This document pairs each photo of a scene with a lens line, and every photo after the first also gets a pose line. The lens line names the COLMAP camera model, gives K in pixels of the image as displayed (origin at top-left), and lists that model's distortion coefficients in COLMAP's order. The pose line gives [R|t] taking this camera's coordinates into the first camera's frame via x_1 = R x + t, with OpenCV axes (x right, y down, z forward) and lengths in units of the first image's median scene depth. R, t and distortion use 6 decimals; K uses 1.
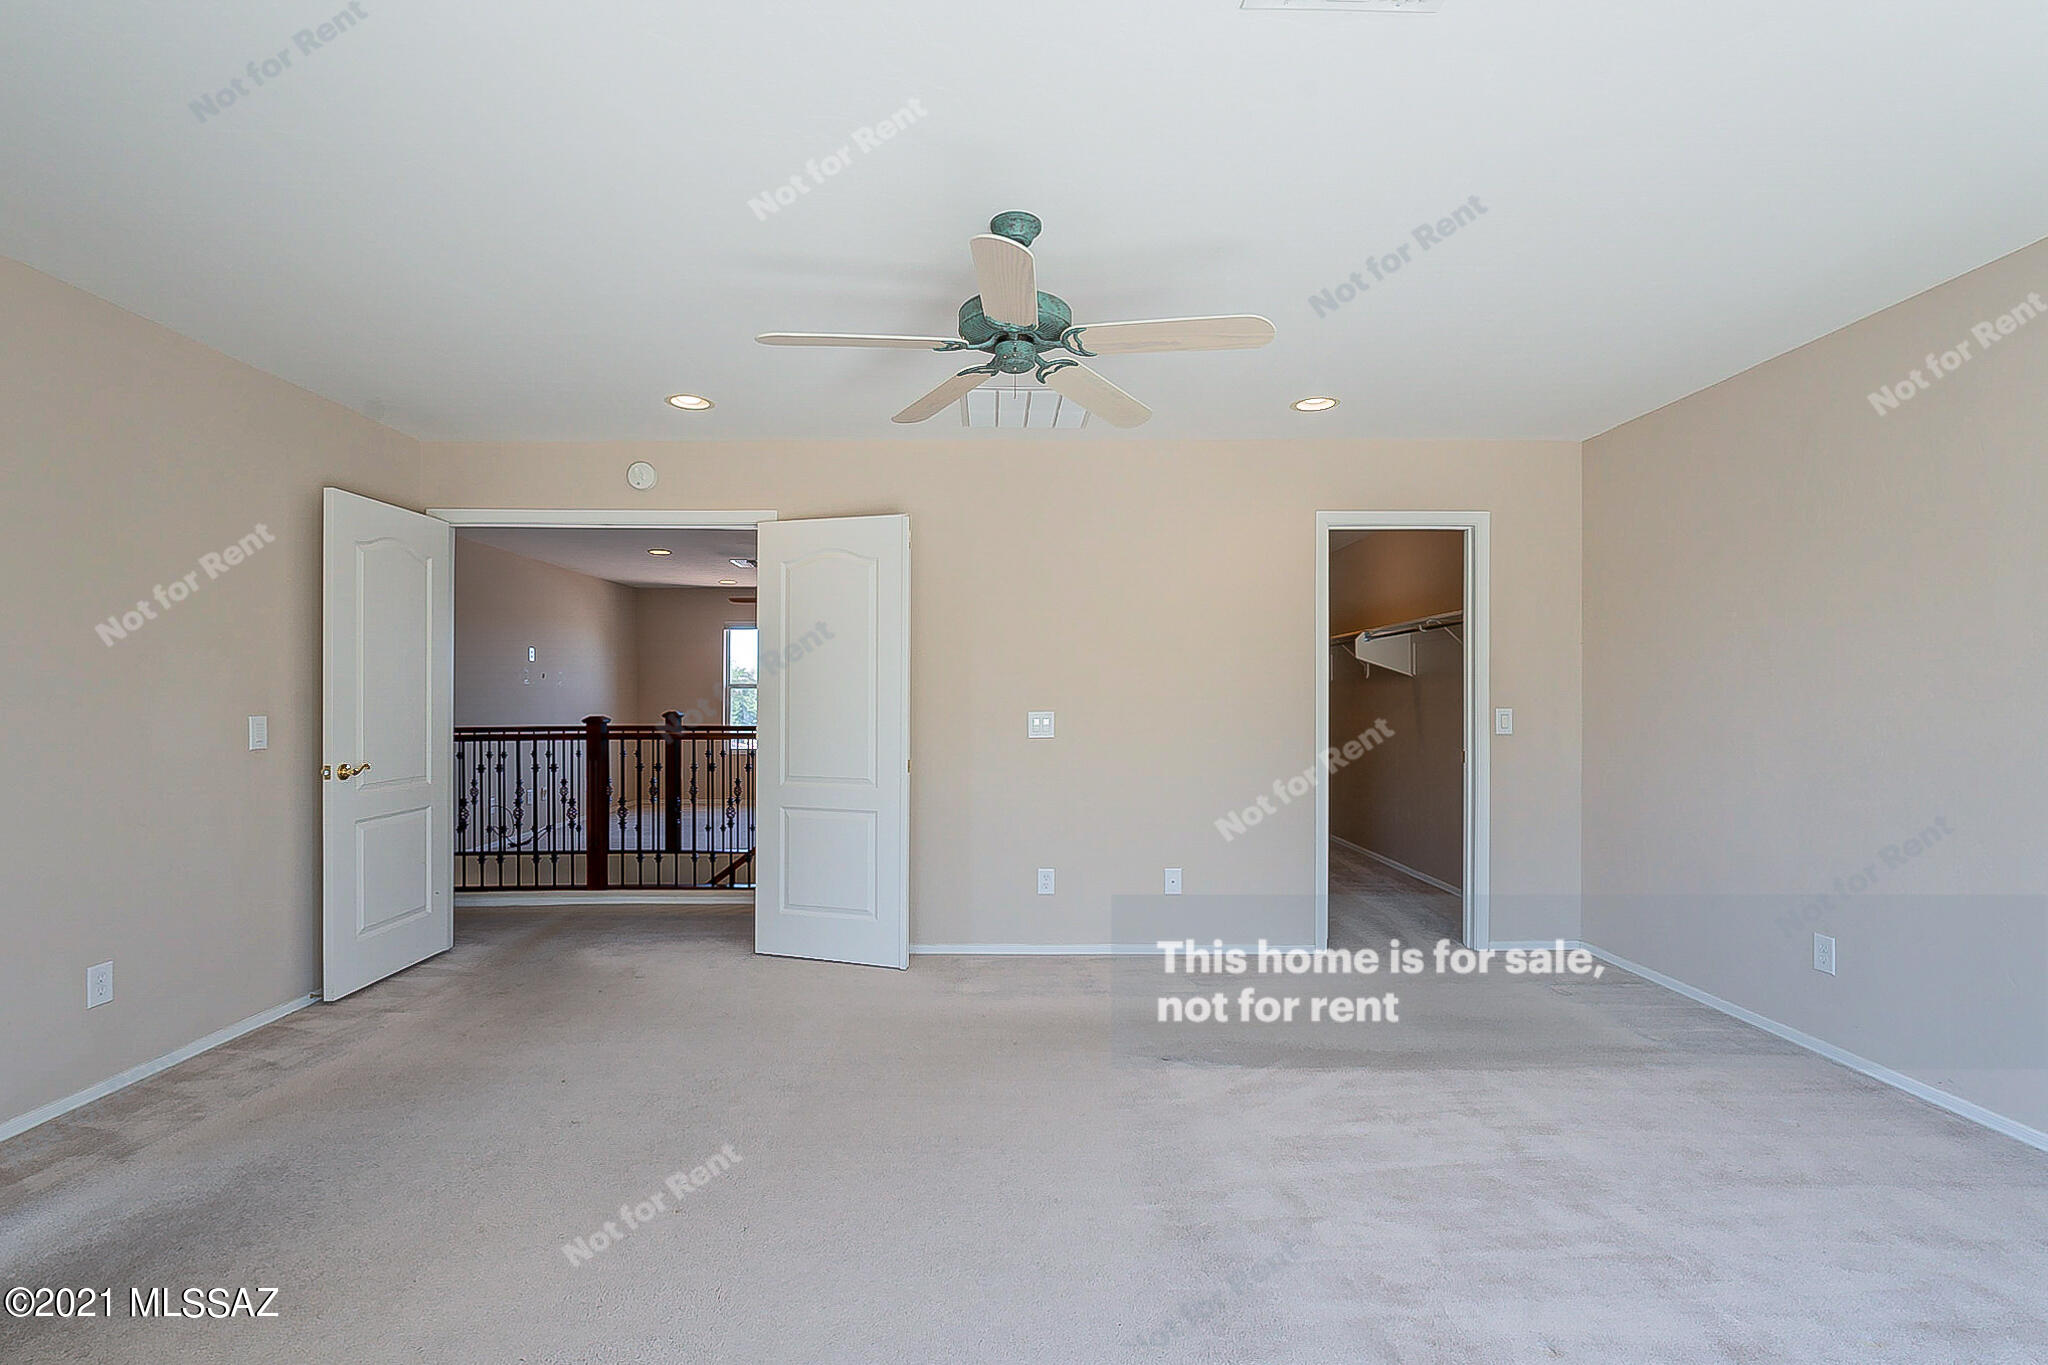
lens RADIAL K [[937.2, 0, 1026.9], [0, 937.2, 687.0], [0, 0, 1]] dist [0.001891, 0.000235]
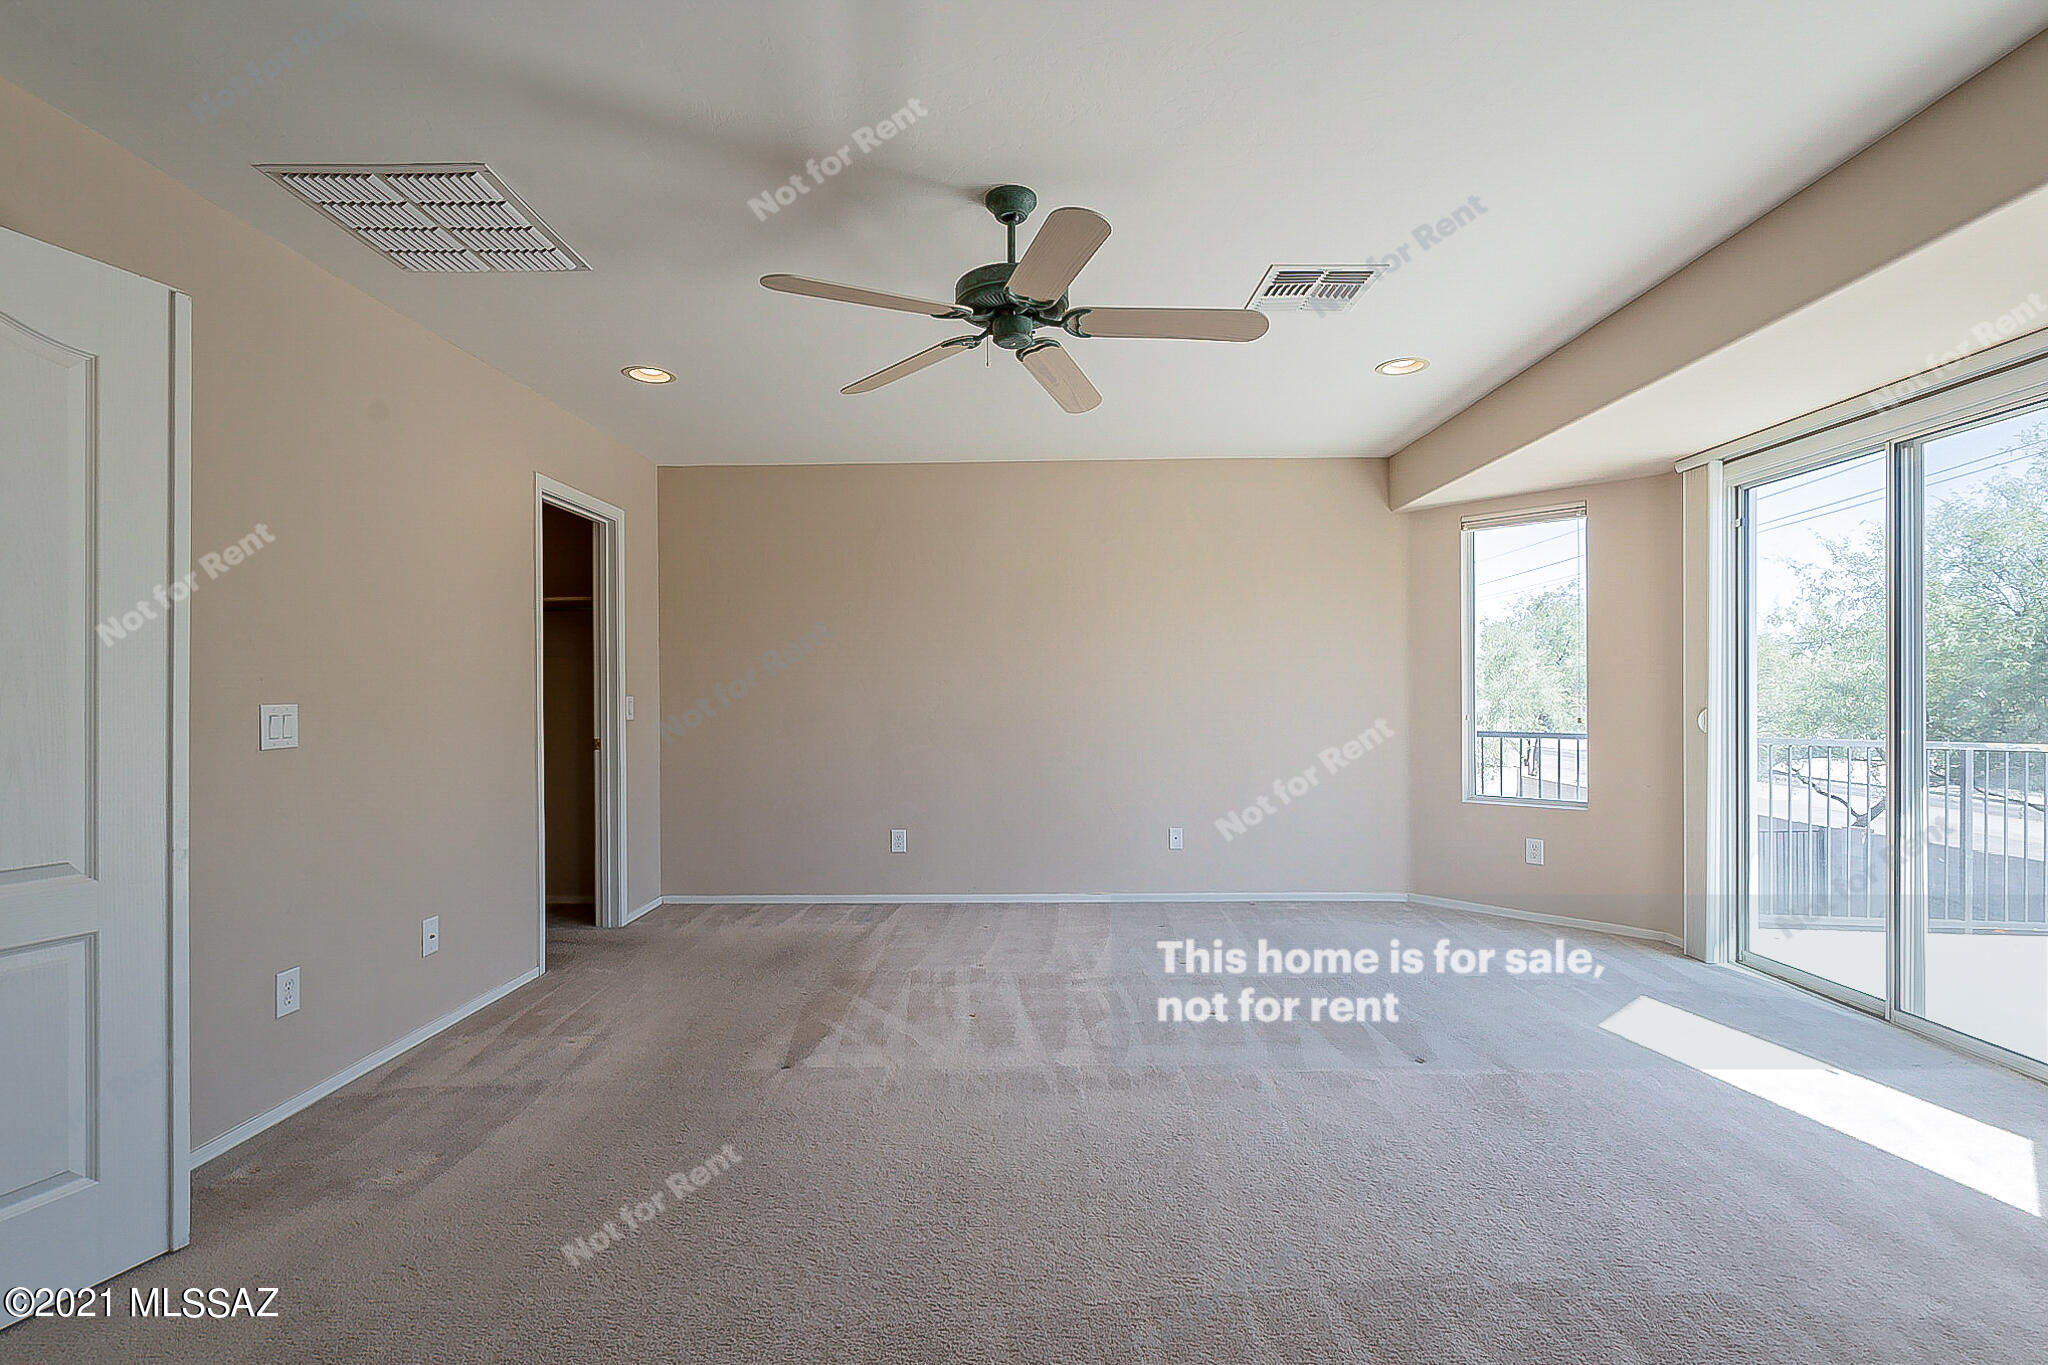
lens RADIAL K [[937.2, 0, 1026.9], [0, 937.2, 687.0], [0, 0, 1]] dist [0.001891, 0.000235]
pose [[0.058701, -0.001717, 0.998274, -0.786851], [0.001711, 0.999997, 0.001620, 0.022047], [-0.998274, 0.001613, 0.058703, 0.730222]]
